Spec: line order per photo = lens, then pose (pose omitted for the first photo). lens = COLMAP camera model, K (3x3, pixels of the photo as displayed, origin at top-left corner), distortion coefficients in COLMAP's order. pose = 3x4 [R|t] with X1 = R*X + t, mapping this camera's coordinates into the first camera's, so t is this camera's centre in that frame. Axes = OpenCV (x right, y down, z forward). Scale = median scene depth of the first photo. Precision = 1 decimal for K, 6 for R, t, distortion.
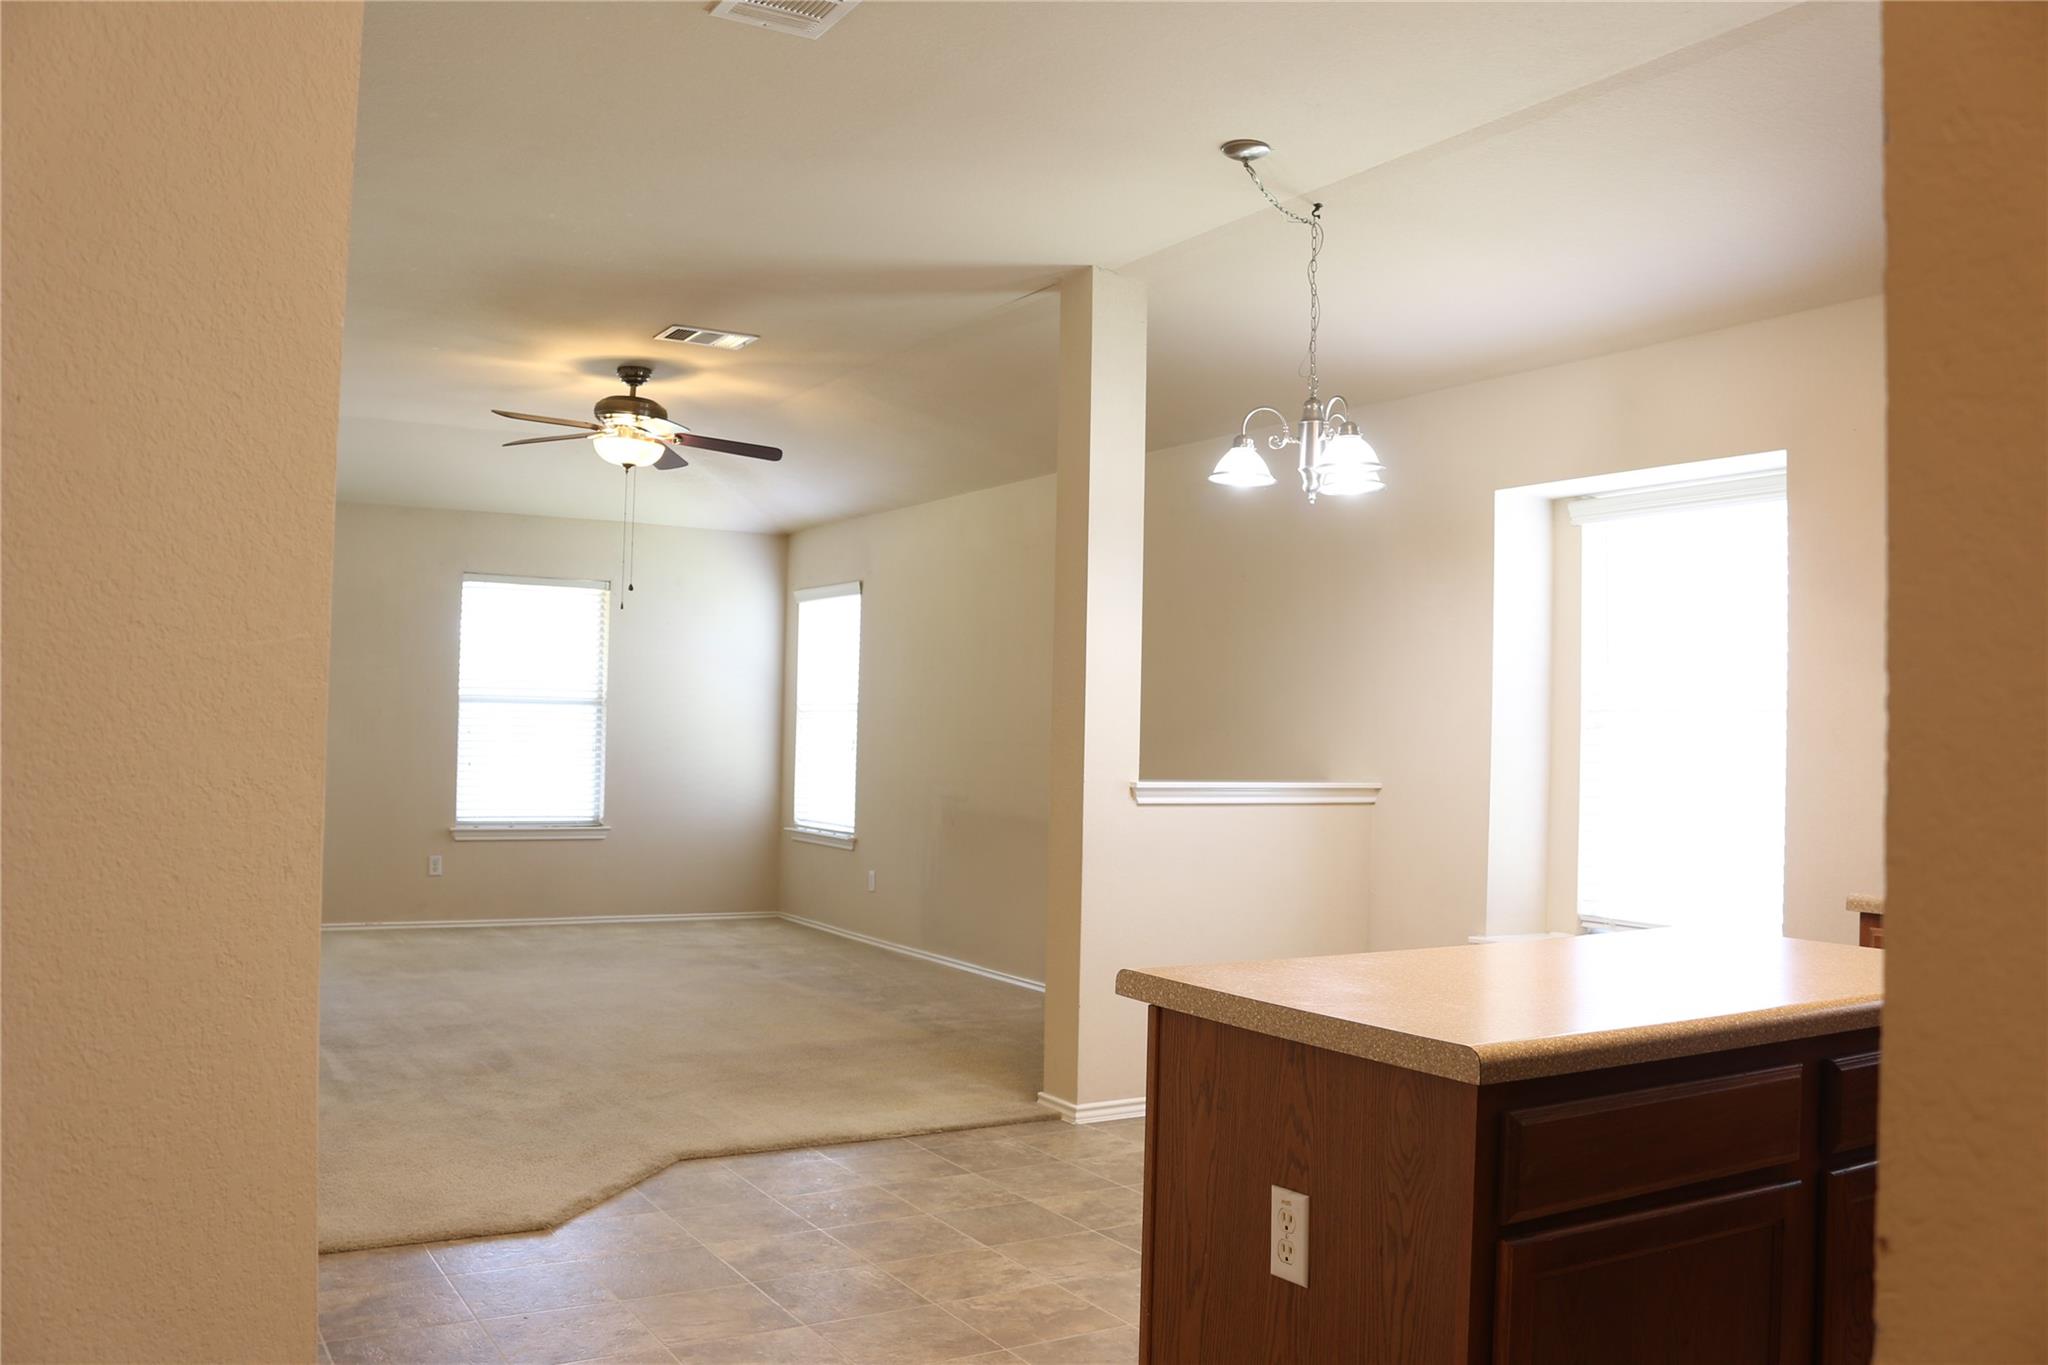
lens RADIAL K [[1676.6, 0, 1019.2], [0, 1676.6, 685.2], [0, 0, 1]] dist [-0.165373, 0.154386]
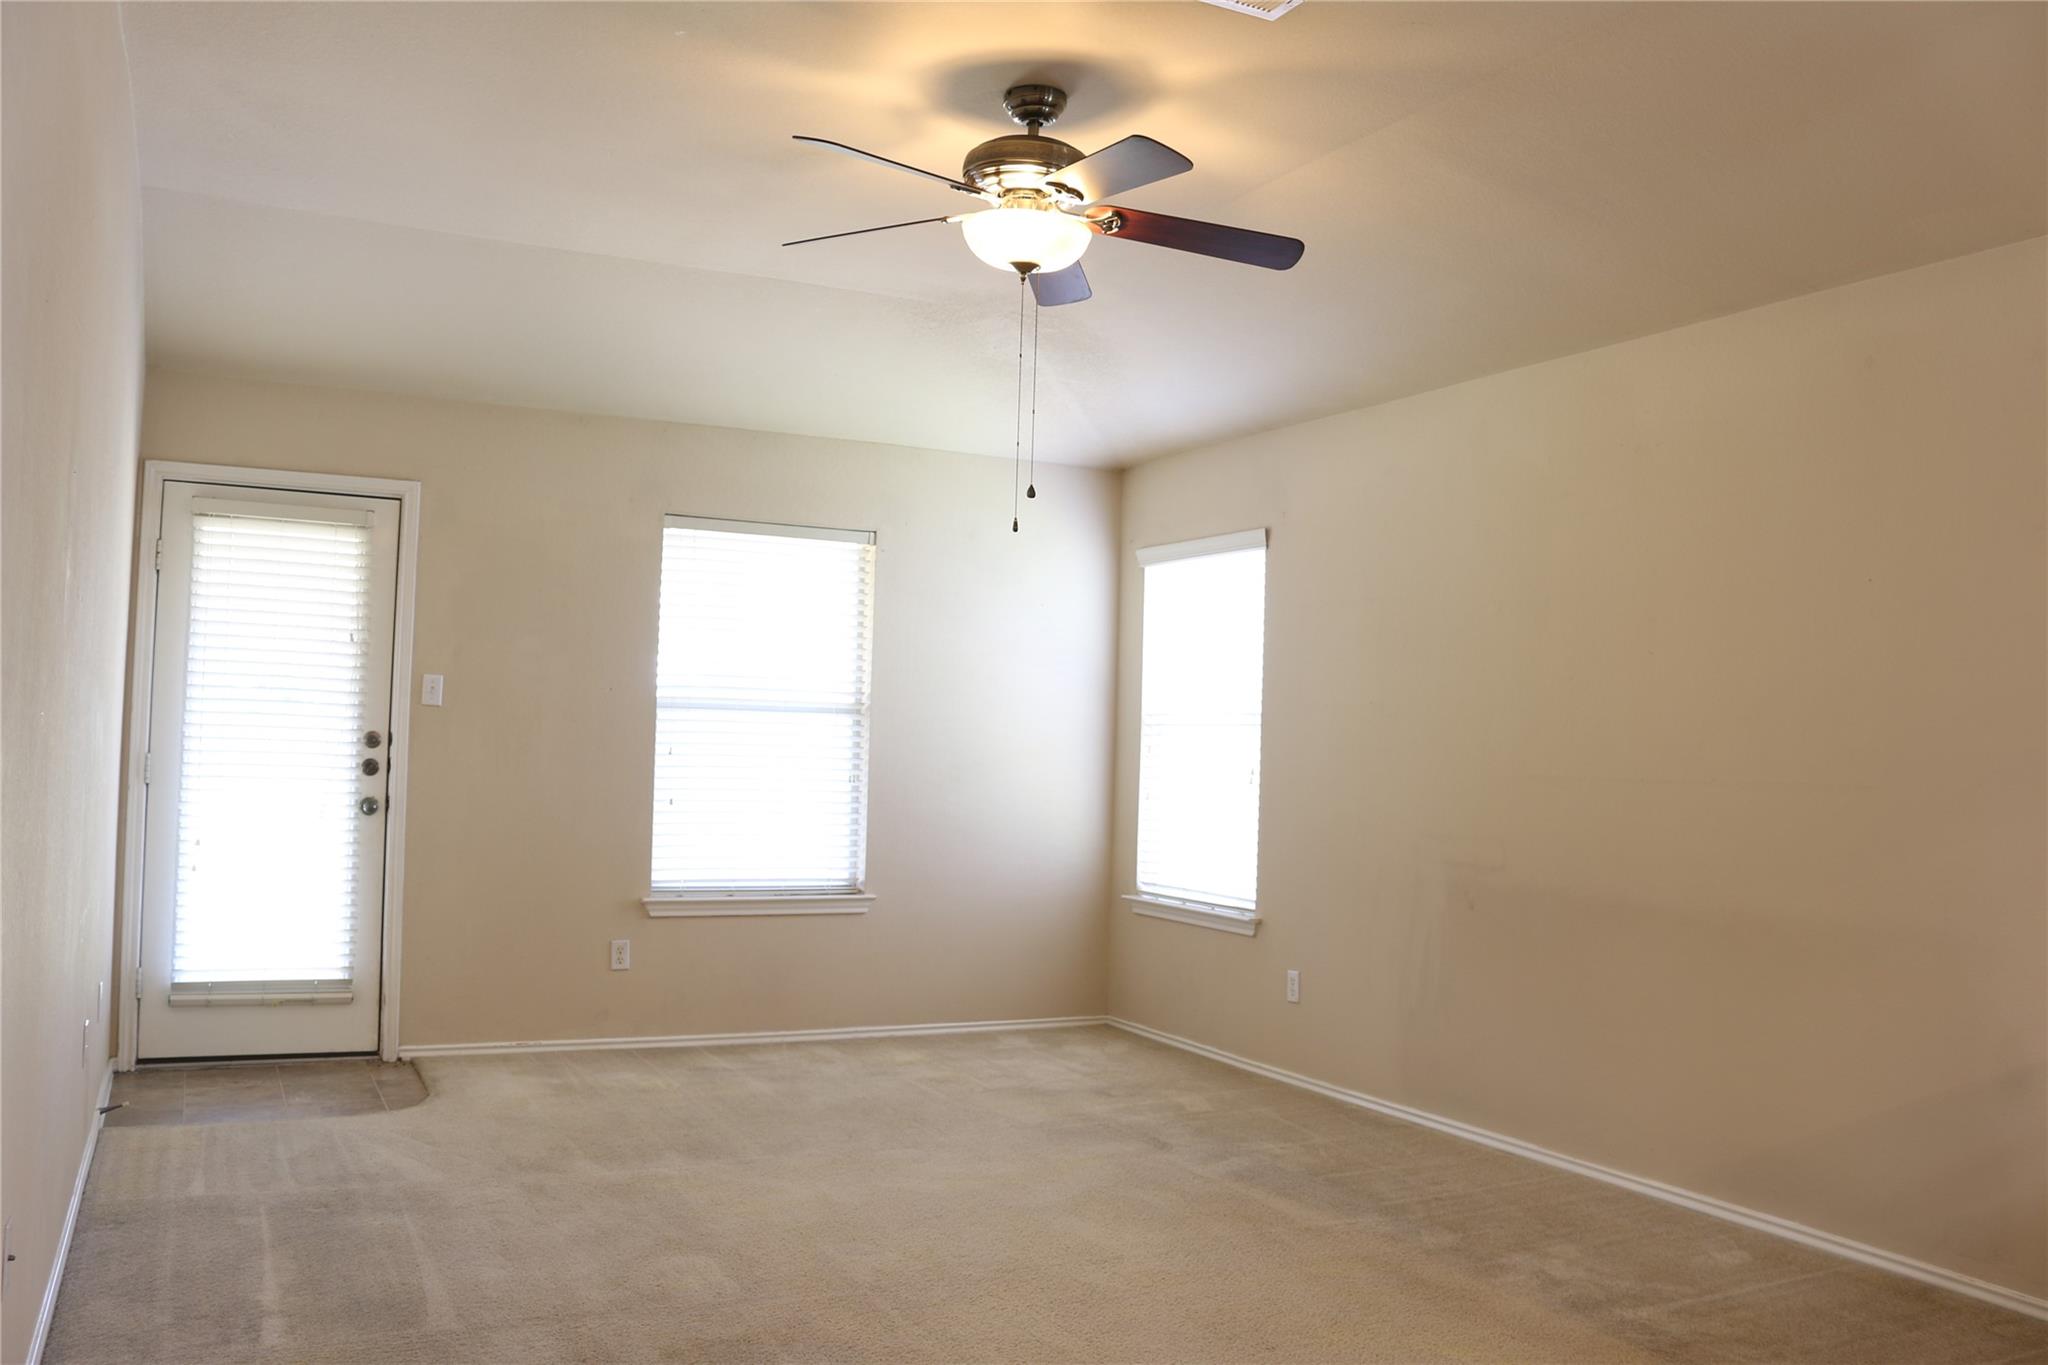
lens RADIAL K [[1676.6, 0, 1019.2], [0, 1676.6, 685.2], [0, 0, 1]] dist [-0.165373, 0.154386]
pose [[0.997536, 0.004174, -0.070037, -0.143923], [-0.004847, 0.999944, -0.009439, 0.006360], [0.069994, 0.009755, 0.997500, 0.333653]]
